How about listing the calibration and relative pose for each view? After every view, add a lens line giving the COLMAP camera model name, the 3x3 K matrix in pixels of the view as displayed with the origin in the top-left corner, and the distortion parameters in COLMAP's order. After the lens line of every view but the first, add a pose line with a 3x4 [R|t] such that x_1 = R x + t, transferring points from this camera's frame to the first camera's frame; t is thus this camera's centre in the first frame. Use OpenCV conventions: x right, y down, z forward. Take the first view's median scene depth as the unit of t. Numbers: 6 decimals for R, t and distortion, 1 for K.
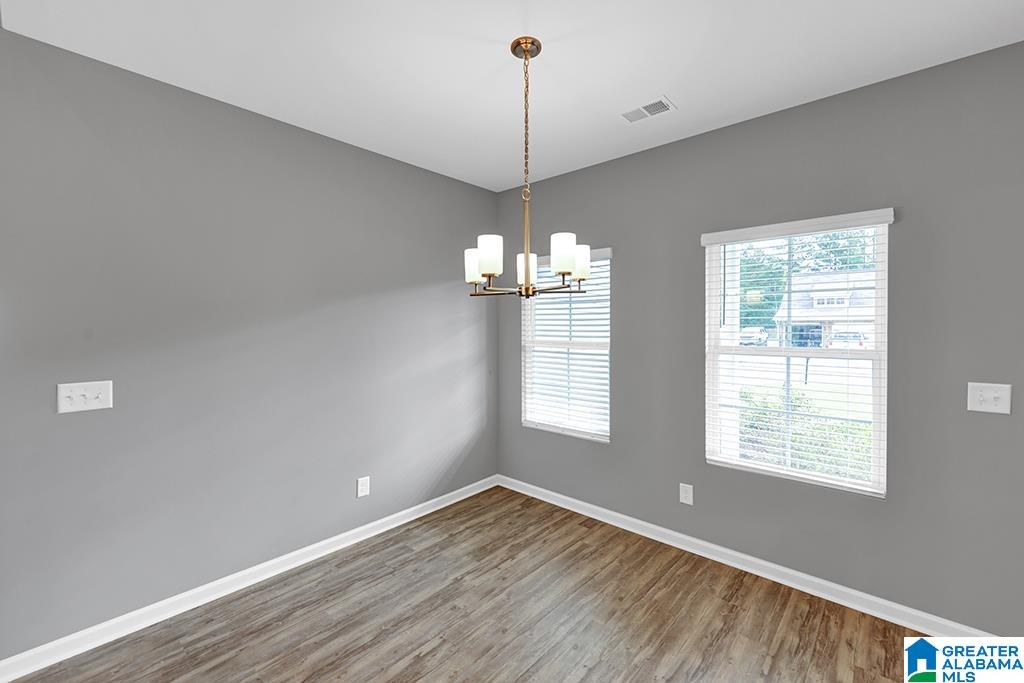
lens RADIAL K [[438.1, 0, 519.0], [0, 438.1, 328.8], [0, 0, 1]] dist [0.004441, -0.001849]
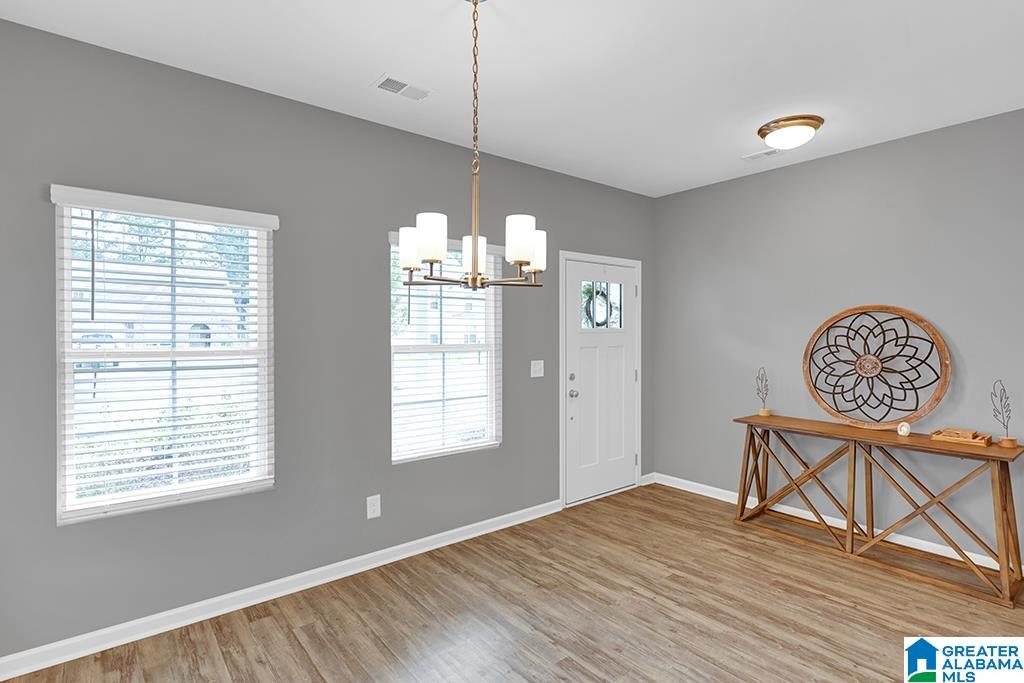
lens RADIAL K [[523.8, 0, 510.9], [0, 523.8, 334.4], [0, 0, 1]] dist [0.013695, 0.000767]
pose [[0.139389, -0.006322, 0.990218, -0.783575], [0.001788, 0.999980, 0.006133, 0.006678], [-0.990236, 0.000916, 0.139397, 0.647287]]
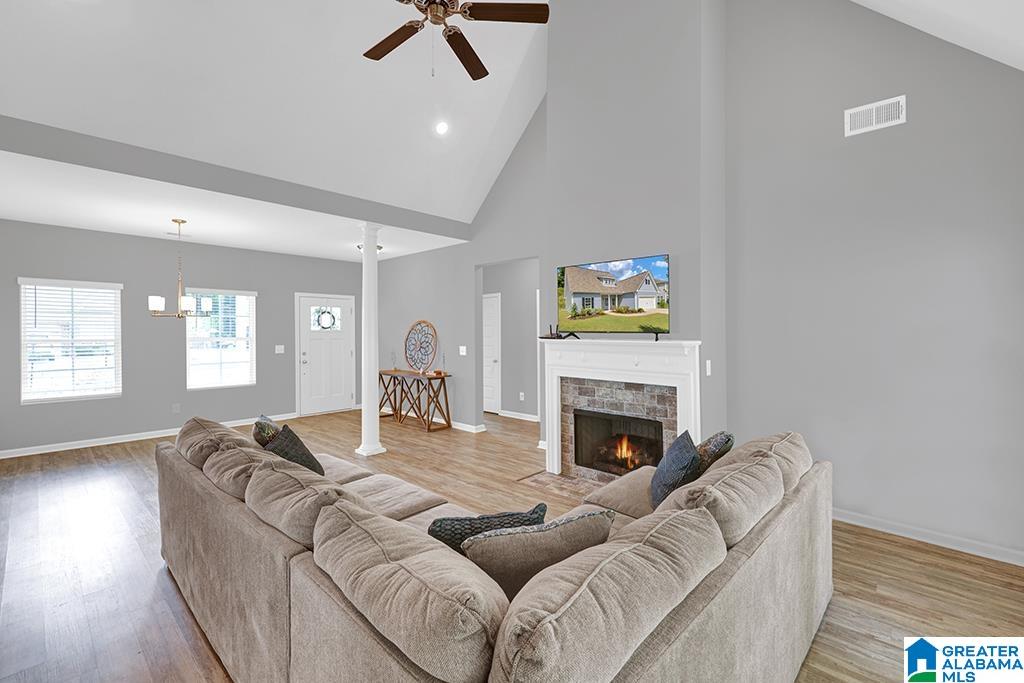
lens RADIAL K [[438.1, 0, 510.1], [0, 438.1, 335.6], [0, 0, 1]] dist [0.004441, -0.001849]
pose [[-0.019120, -0.011771, 0.999748, -2.046568], [0.003671, 0.999923, 0.011843, 0.005571], [-0.999810, 0.003896, -0.019076, -0.658448]]
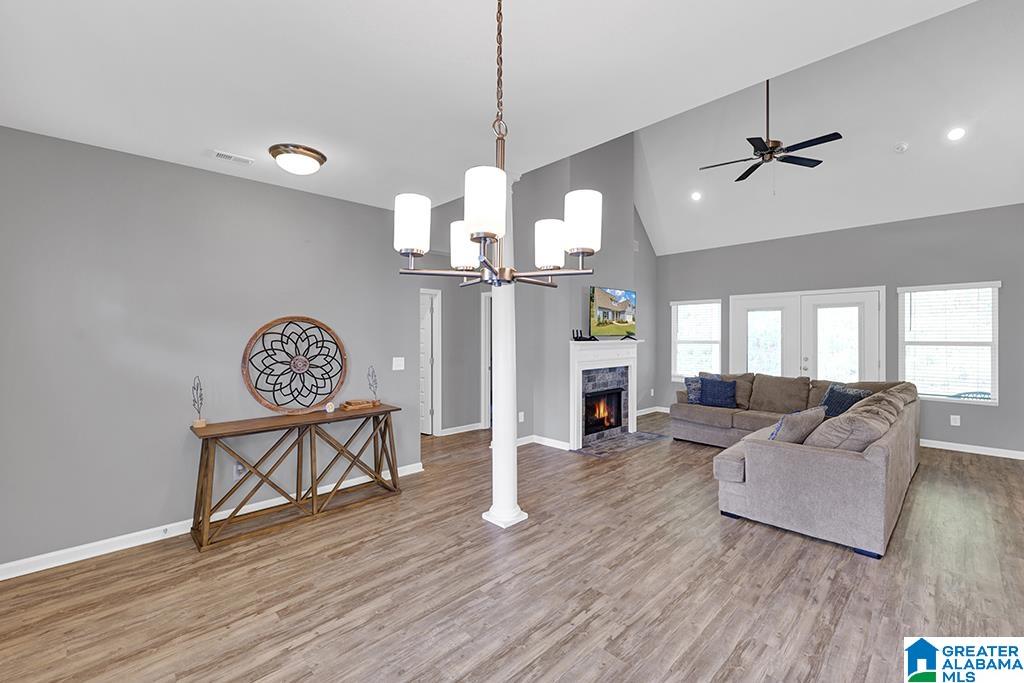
lens RADIAL K [[438.1, 0, 515.8], [0, 438.1, 333.4], [0, 0, 1]] dist [0.004441, -0.001849]
pose [[-0.999654, 0.003814, 0.026007, -0.004805], [0.003852, 0.999992, 0.001408, -0.002437], [-0.026001, 0.001507, -0.999661, 1.370083]]
